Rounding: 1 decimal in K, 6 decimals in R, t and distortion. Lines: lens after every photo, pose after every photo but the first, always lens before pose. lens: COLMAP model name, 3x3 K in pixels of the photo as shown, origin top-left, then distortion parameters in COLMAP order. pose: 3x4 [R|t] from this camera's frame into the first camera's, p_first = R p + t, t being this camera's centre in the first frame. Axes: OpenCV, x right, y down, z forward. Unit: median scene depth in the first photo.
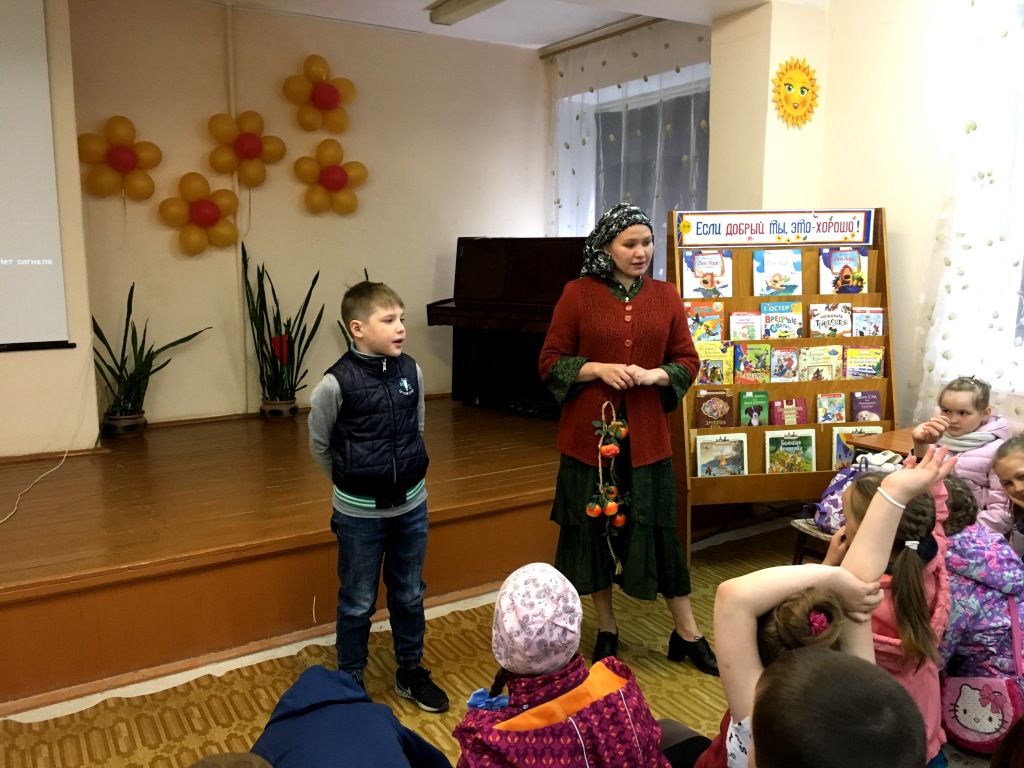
lens RADIAL K [[867.2, 0, 515.5], [0, 867.2, 393.0], [0, 0, 1]] dist [0.081402, -0.086559]
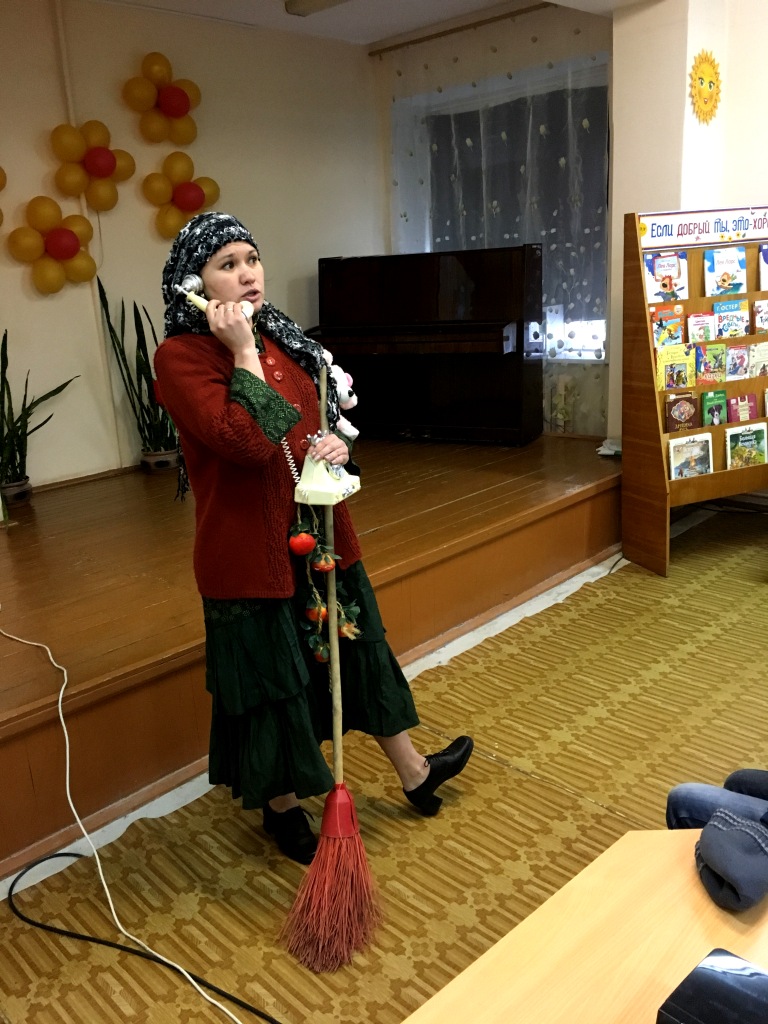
lens RADIAL K [[867.2, 0, 382.3], [0, 867.2, 516.7], [0, 0, 1]] dist [0.081402, -0.086559]
pose [[0.971517, -0.115815, 0.206742, -0.332347], [0.092198, 0.988429, 0.120451, -0.015879], [-0.218300, -0.097959, 0.970953, 0.066748]]
